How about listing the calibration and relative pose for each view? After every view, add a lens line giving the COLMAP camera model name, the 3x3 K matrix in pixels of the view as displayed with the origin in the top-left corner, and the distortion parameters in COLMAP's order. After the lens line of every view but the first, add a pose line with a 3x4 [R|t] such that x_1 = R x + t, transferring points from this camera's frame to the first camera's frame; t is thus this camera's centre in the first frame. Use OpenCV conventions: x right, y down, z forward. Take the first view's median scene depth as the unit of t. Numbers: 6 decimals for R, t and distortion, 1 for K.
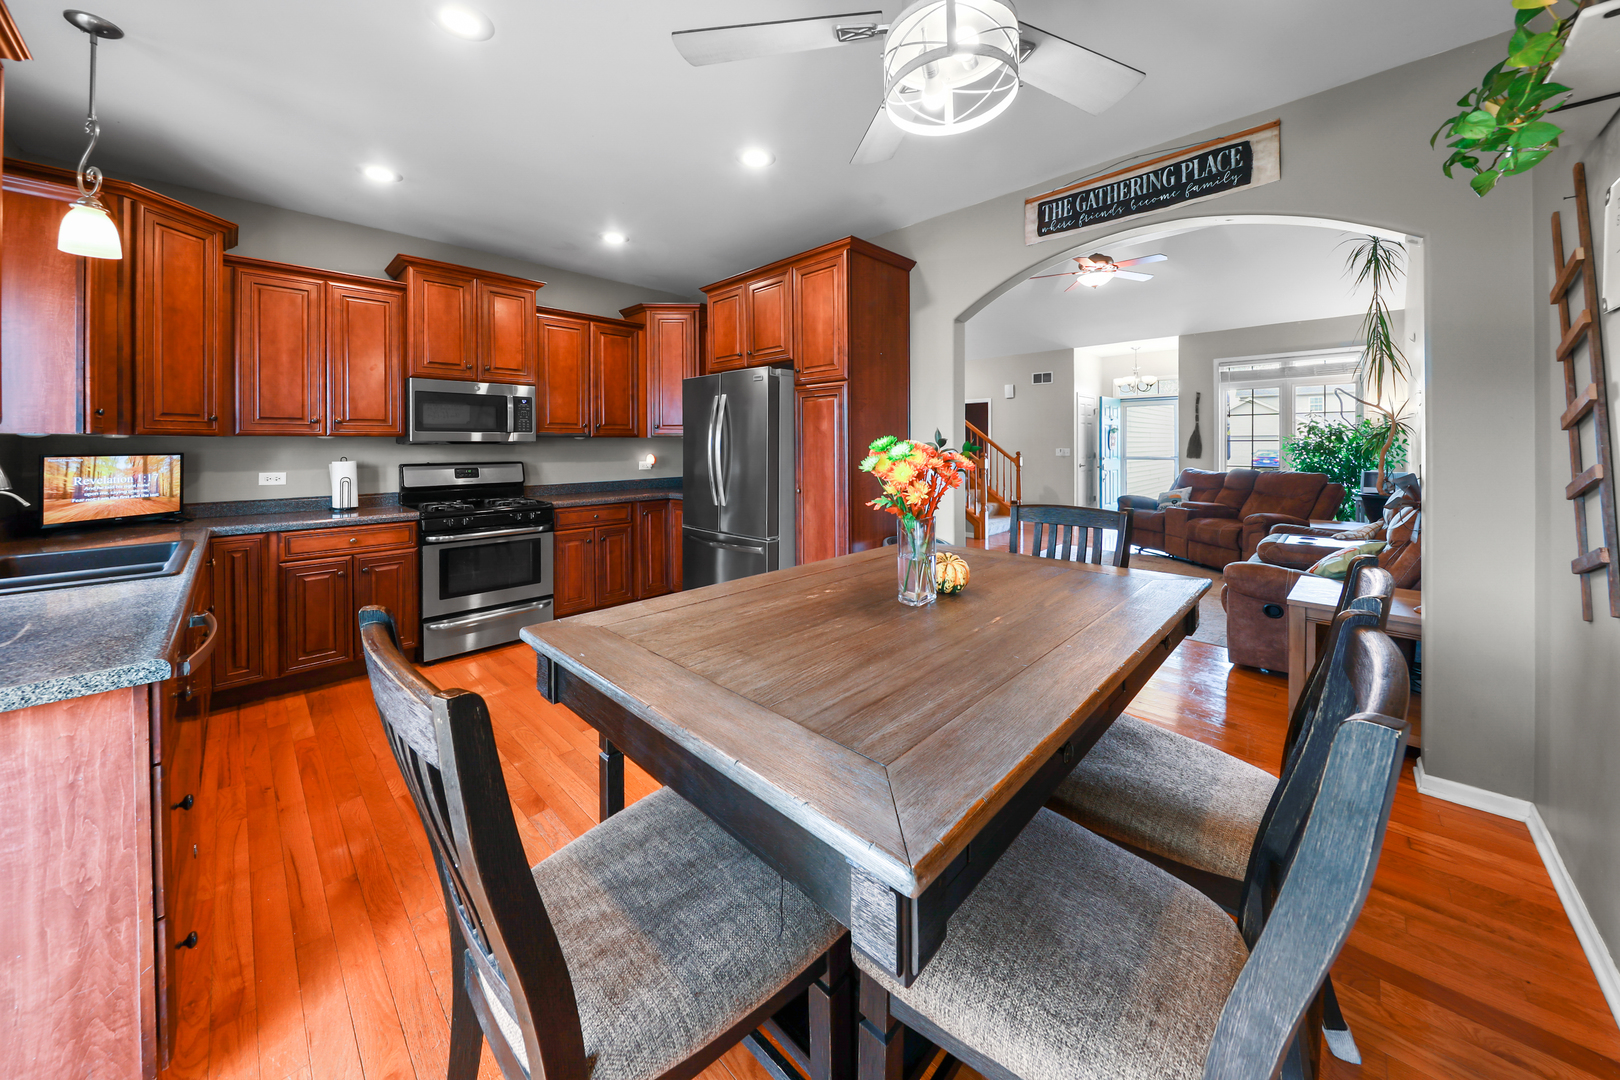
lens RADIAL K [[561.8, 0, 813.1], [0, 561.8, 444.7], [0, 0, 1]] dist [0.000103, -0.000001]
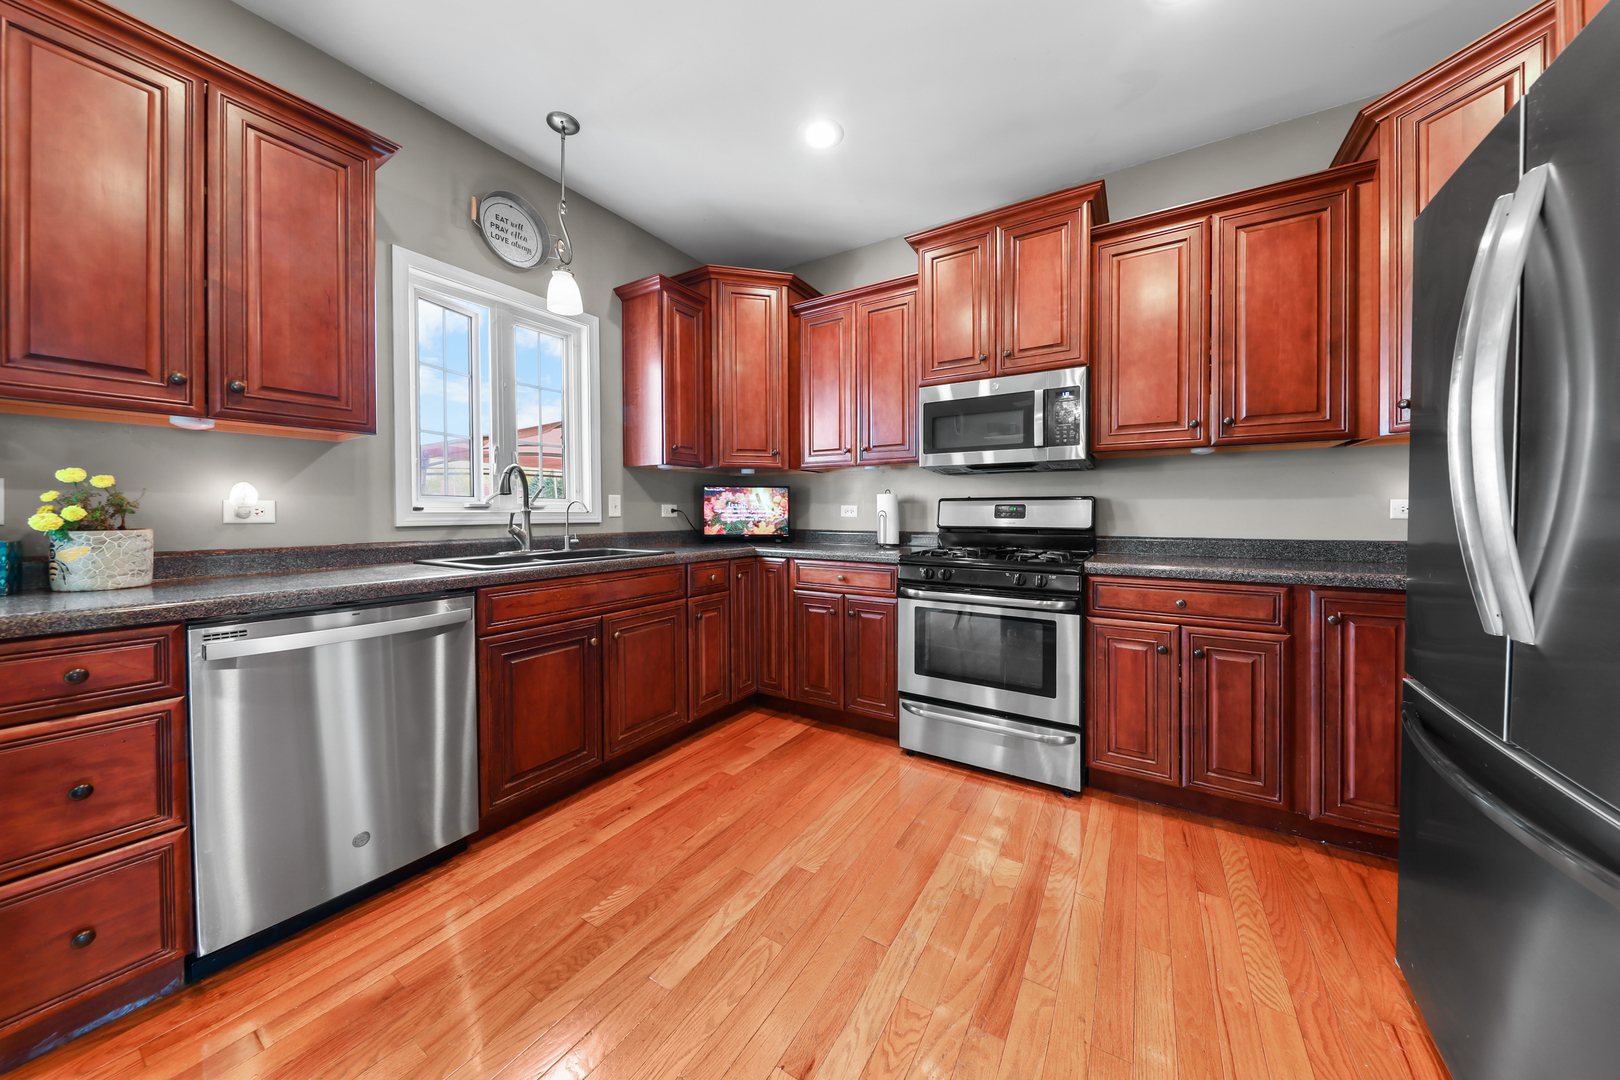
lens RADIAL K [[523.4, 0, 810.9], [0, 523.4, 519.9], [0, 0, 1]] dist [0.000350, -0.000013]
pose [[0.212827, 0.020186, -0.976881, -0.013922], [-0.000246, 0.999788, 0.020606, 0.054493], [0.977090, -0.004145, 0.212786, 0.690523]]
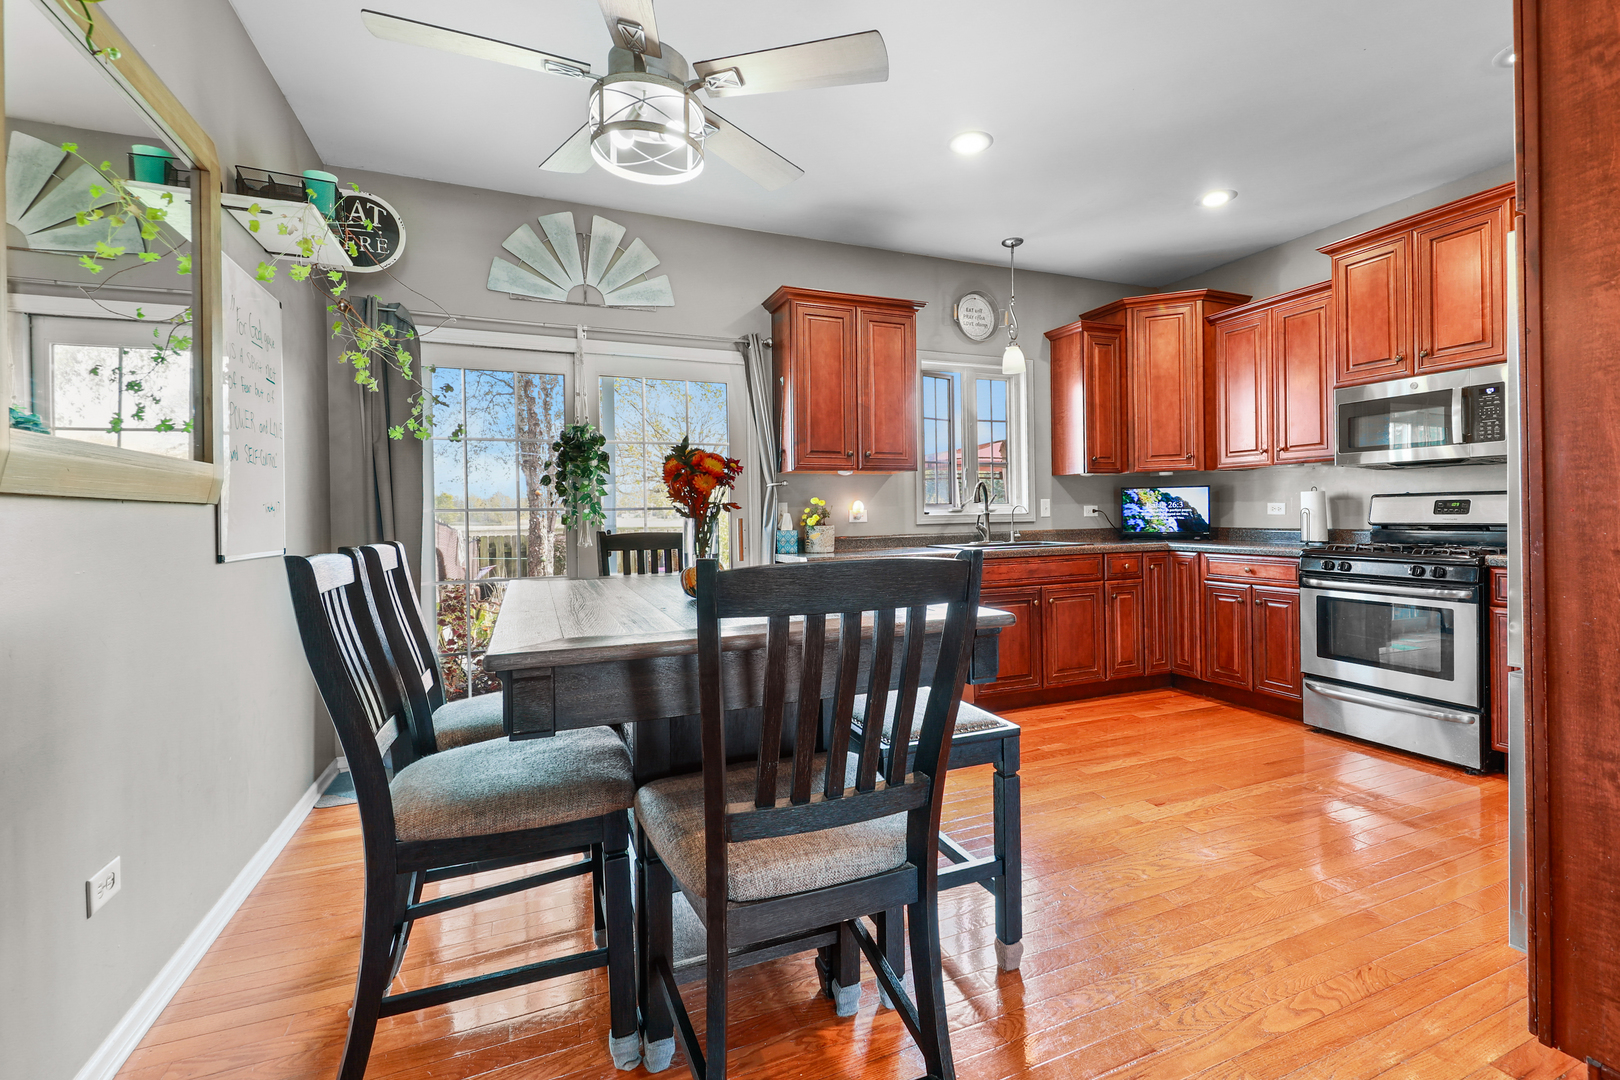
lens RADIAL K [[720.3, 0, 843.8], [0, 720.3, 526.9], [0, 0, 1]] dist [0.000782, -0.000143]
pose [[-0.379087, 0.029512, -0.924891, 0.561131], [0.018918, 0.999530, 0.024139, 0.044899], [0.925168, -0.008346, -0.379466, 0.732881]]
